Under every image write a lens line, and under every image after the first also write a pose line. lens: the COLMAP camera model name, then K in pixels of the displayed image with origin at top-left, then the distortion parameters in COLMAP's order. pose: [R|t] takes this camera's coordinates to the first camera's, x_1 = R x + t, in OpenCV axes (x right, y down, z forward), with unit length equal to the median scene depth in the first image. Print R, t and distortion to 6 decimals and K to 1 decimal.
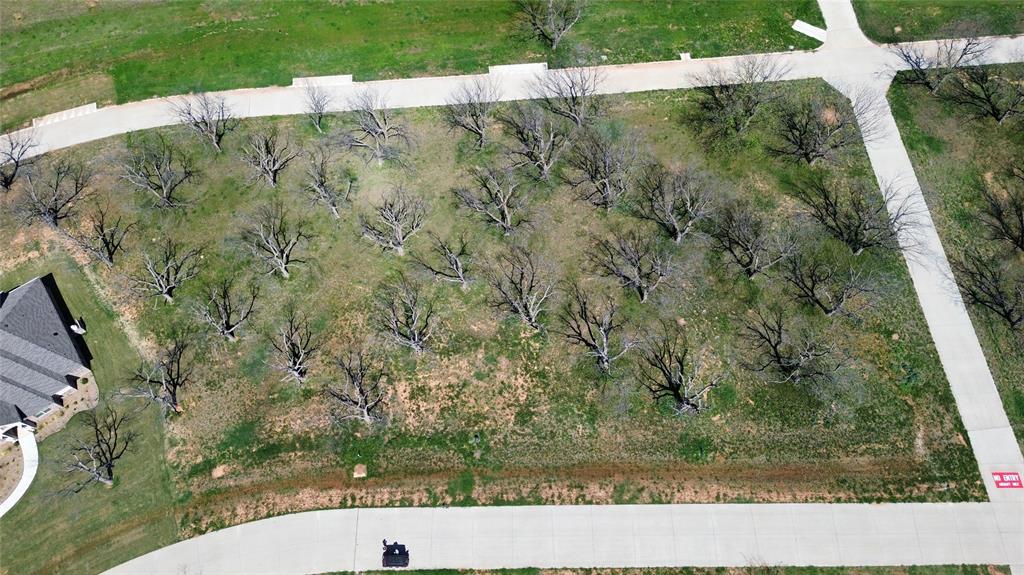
lens RADIAL K [[730.5, 0, 510.9], [0, 730.5, 282.3], [0, 0, 1]] dist [0.081846, -0.088542]
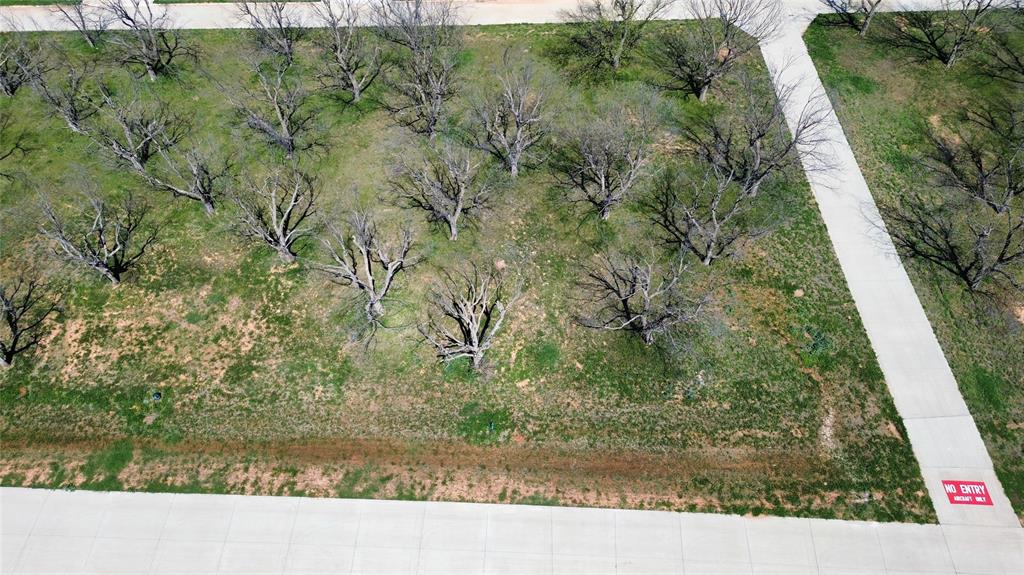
lens RADIAL K [[730.5, 0, 510.9], [0, 730.5, 282.3], [0, 0, 1]] dist [0.081846, -0.088542]
pose [[0.998502, 0.042212, -0.034814, 0.281688], [-0.048401, 0.978149, -0.202191, 0.224498], [0.025518, 0.203573, 0.978727, 0.323245]]
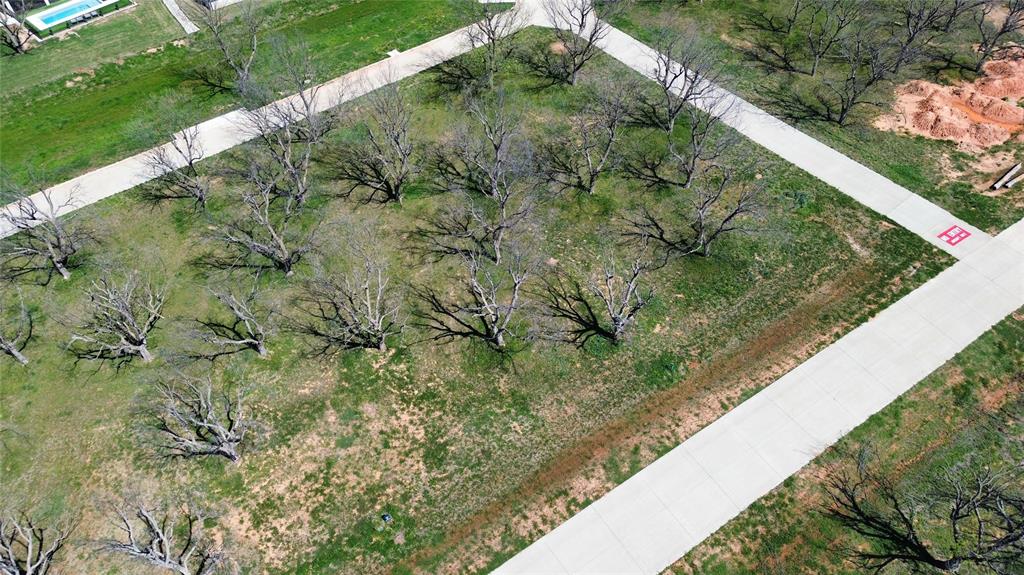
lens RADIAL K [[730.5, 0, 510.9], [0, 730.5, 282.3], [0, 0, 1]] dist [0.081846, -0.088542]
pose [[0.836716, -0.407733, 0.365596, -0.101877], [0.496894, 0.845889, -0.193825, 0.210532], [-0.230225, 0.343839, 0.910369, 0.326029]]
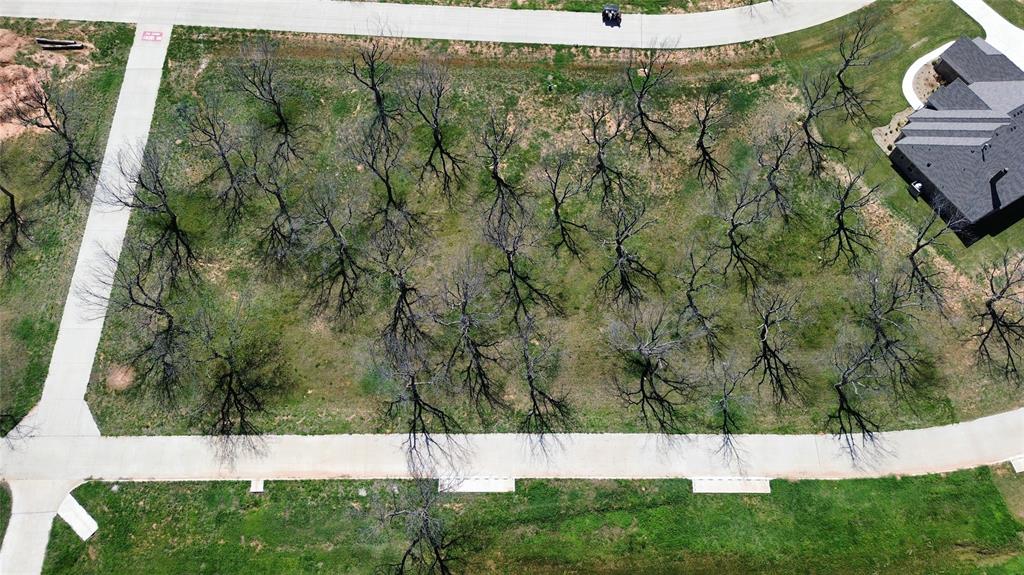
lens RADIAL K [[730.5, 0, 510.9], [0, 730.5, 282.3], [0, 0, 1]] dist [0.081846, -0.088542]
pose [[-0.996576, -0.069069, 0.045442, -0.057522], [0.079624, -0.653785, 0.752479, -0.912735], [-0.022264, 0.753521, 0.657046, 0.419762]]
